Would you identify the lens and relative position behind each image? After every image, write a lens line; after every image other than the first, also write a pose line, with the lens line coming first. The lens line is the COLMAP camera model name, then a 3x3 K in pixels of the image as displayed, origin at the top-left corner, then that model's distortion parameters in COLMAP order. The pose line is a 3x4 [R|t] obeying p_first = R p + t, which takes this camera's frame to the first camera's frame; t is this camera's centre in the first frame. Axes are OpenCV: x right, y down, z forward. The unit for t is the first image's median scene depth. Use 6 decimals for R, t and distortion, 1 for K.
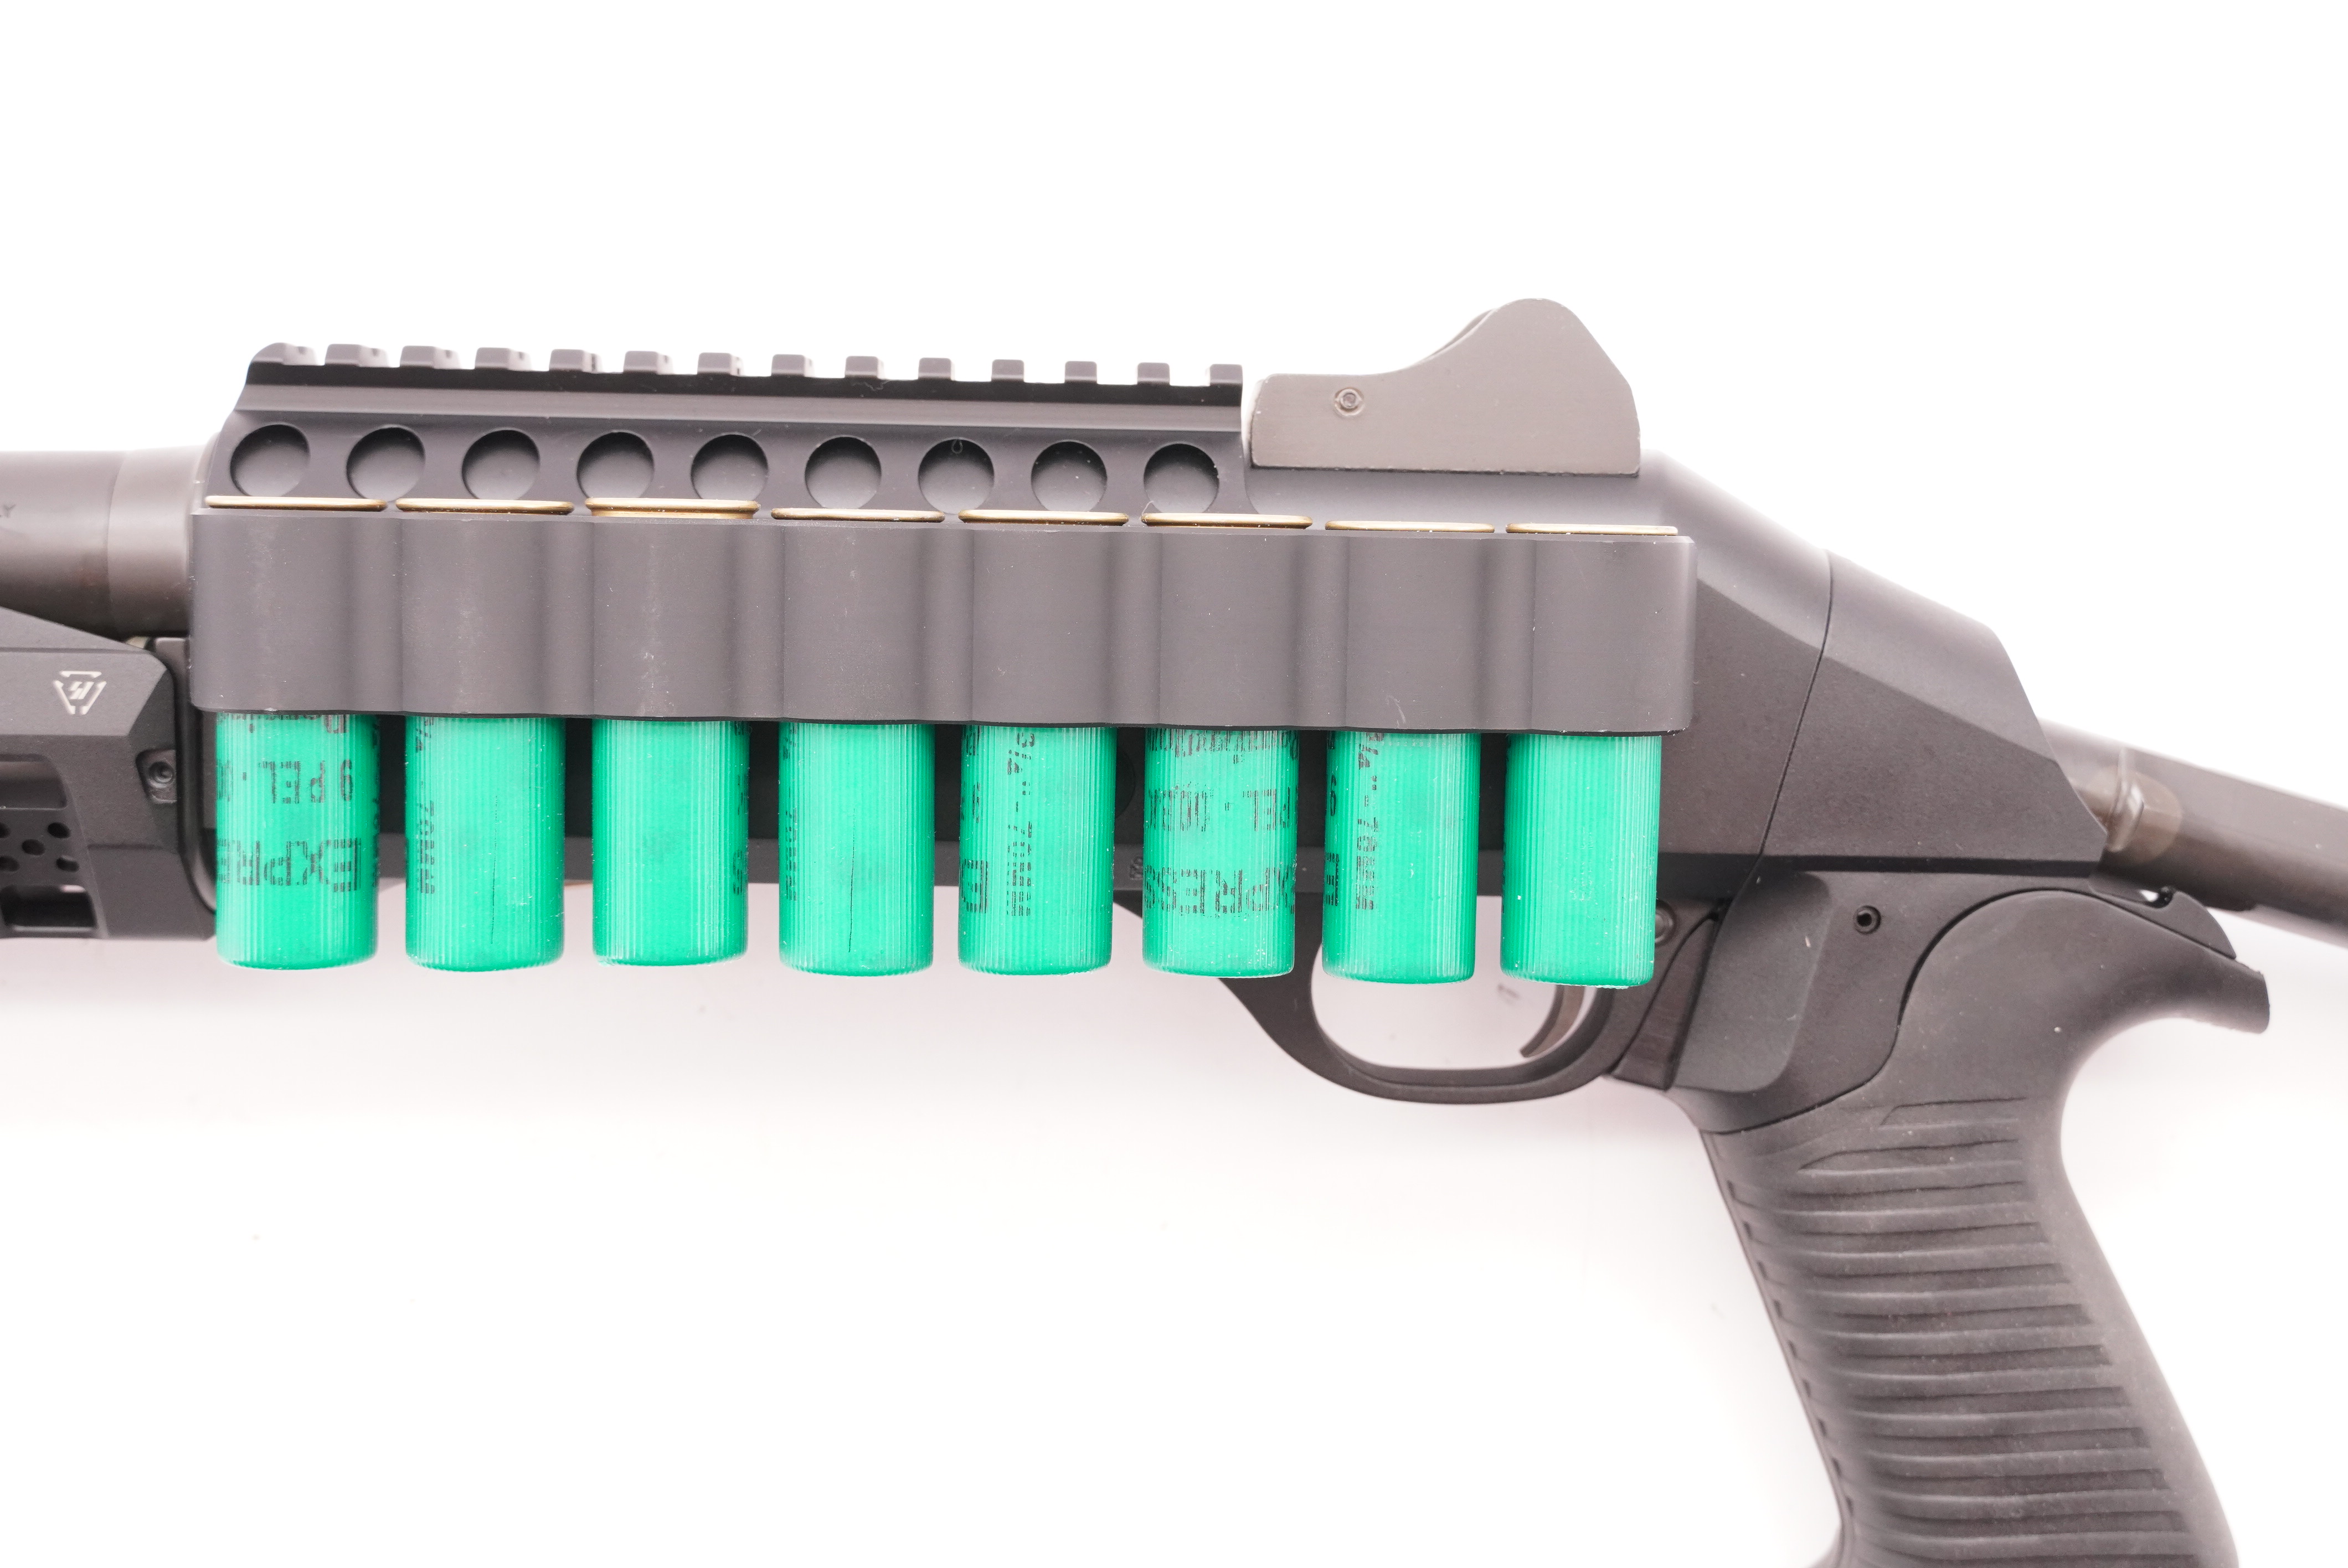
lens RADIAL K [[3314.0, 0, 1174.0], [0, 3314.0, 784.0], [0, 0, 1]] dist [0.011171, 0.008055]
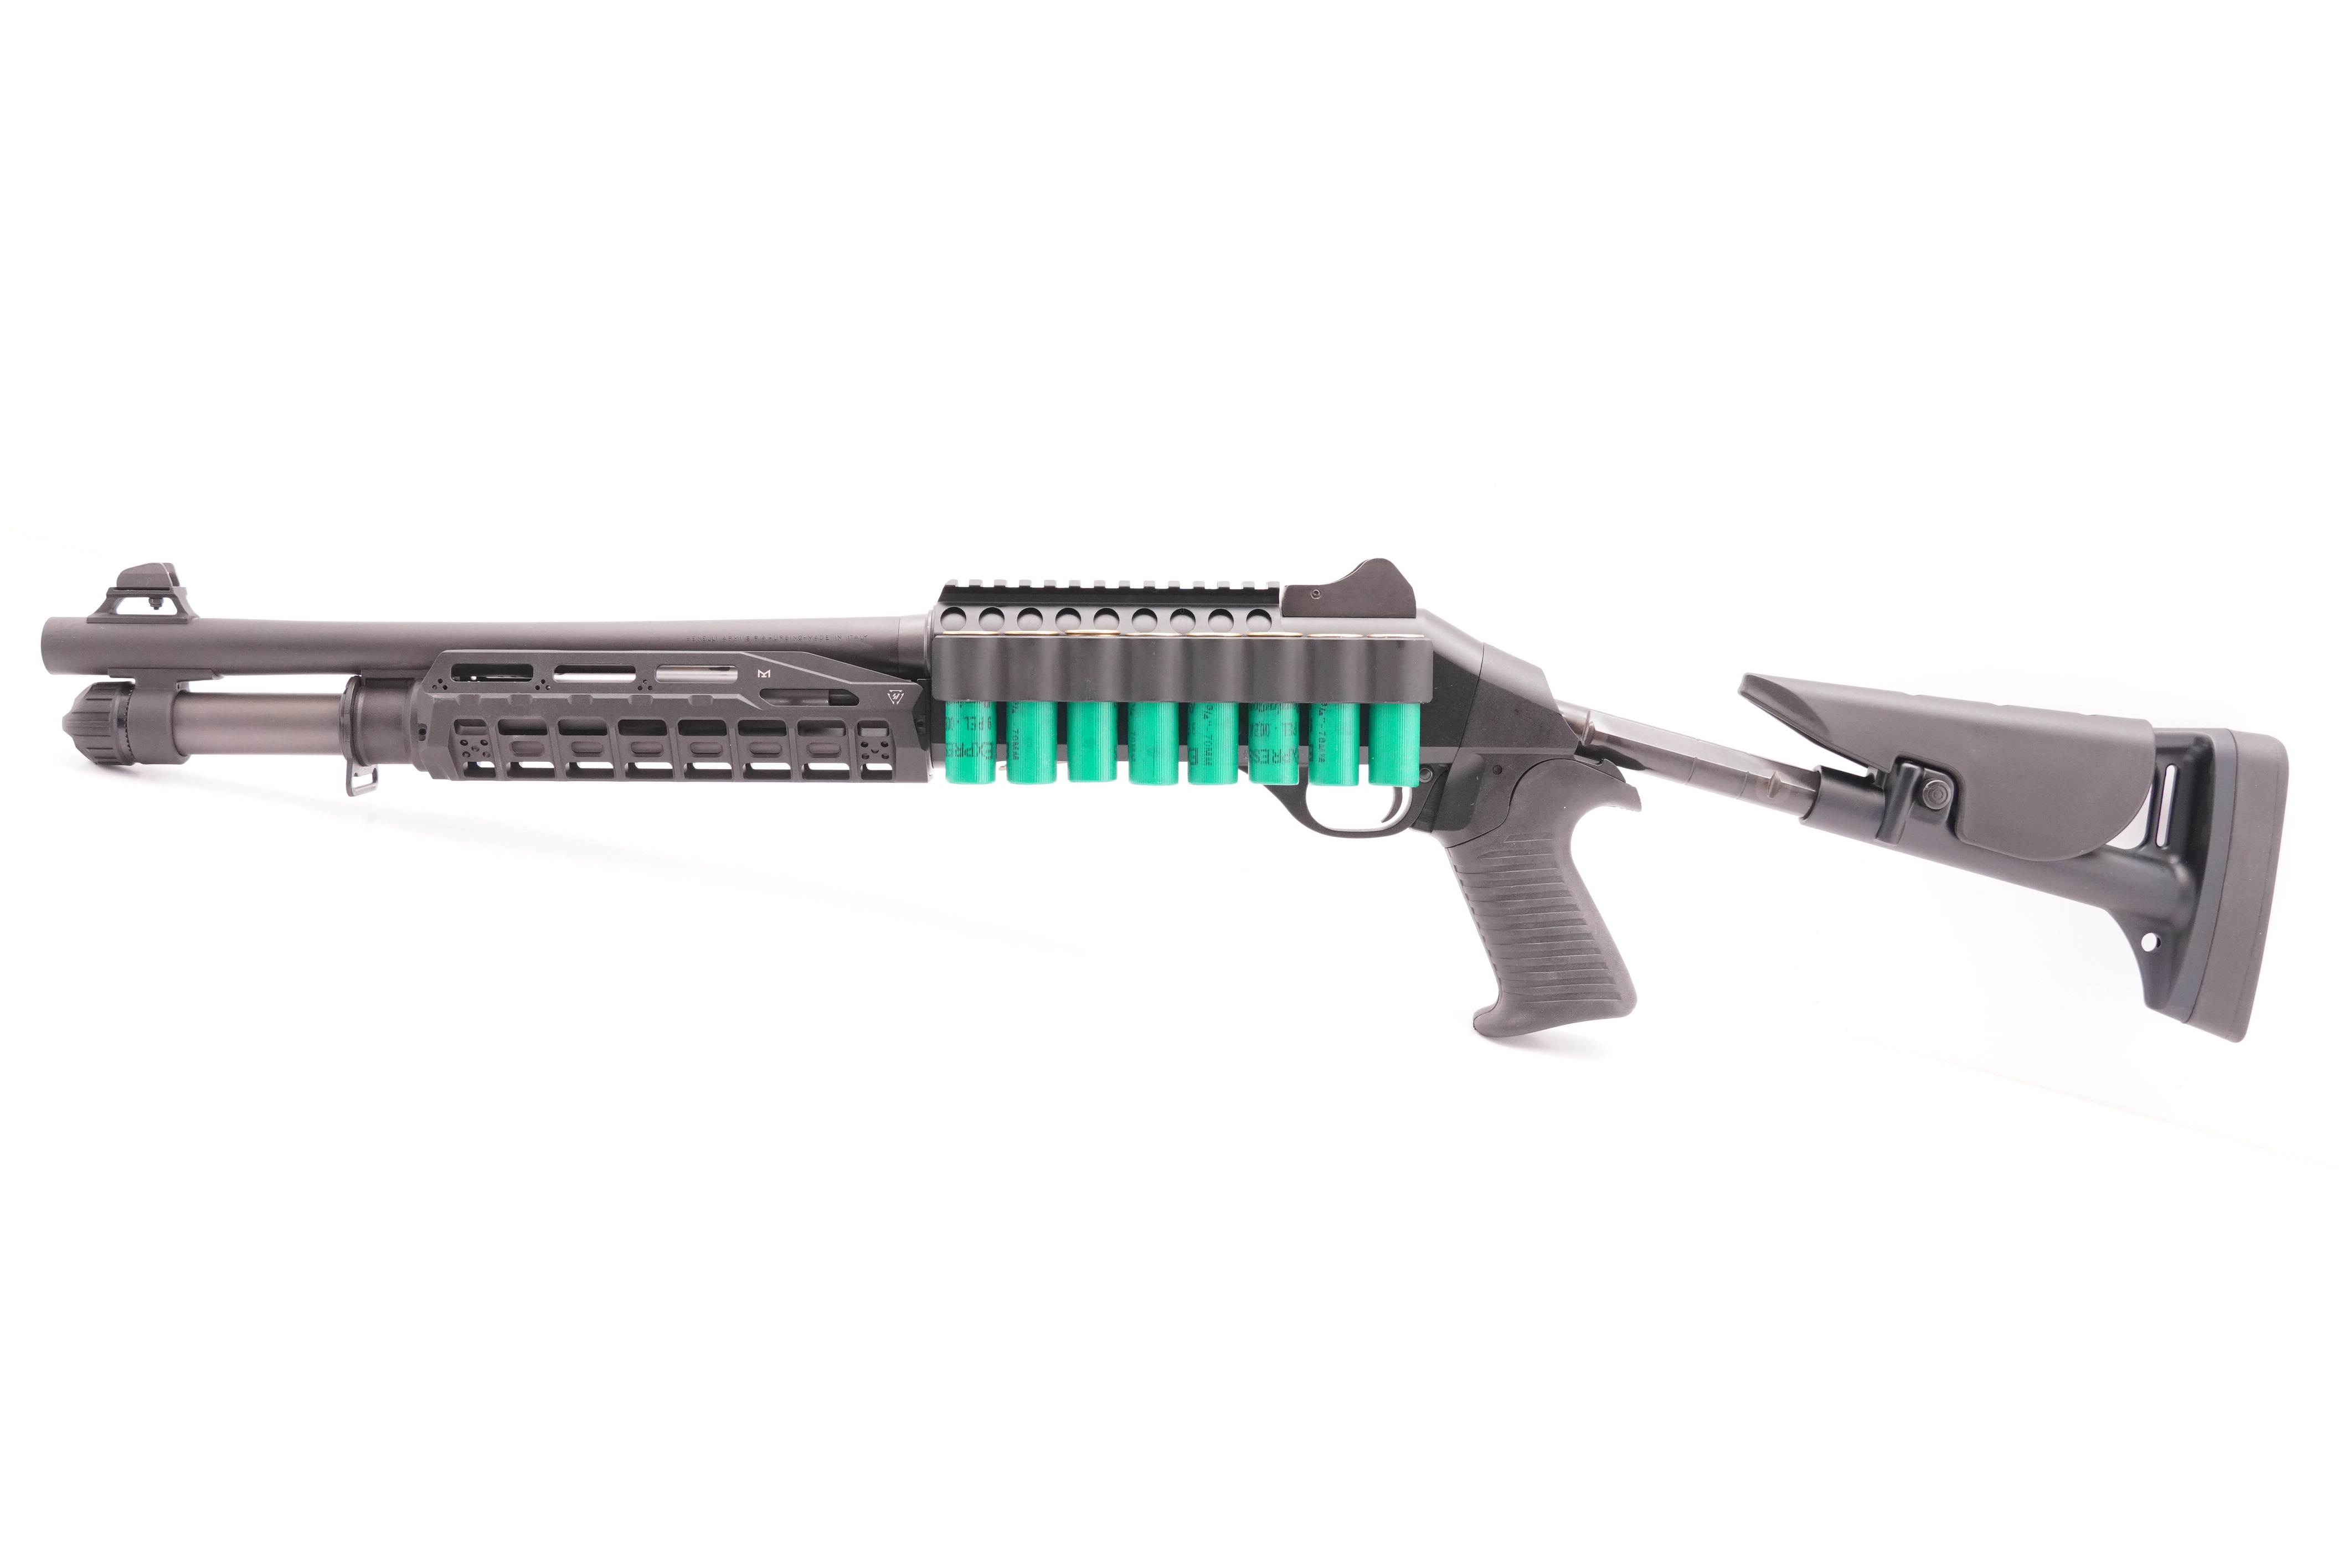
lens RADIAL K [[2710.0, 0, 1174.0], [0, 2710.0, 784.0], [0, 0, 1]] dist [0.004733, 0.004591]
pose [[0.999665, -0.012912, -0.022448, -0.020328], [0.012031, 0.999169, -0.038945, 0.142603], [0.022932, 0.038661, 0.998989, -1.378565]]
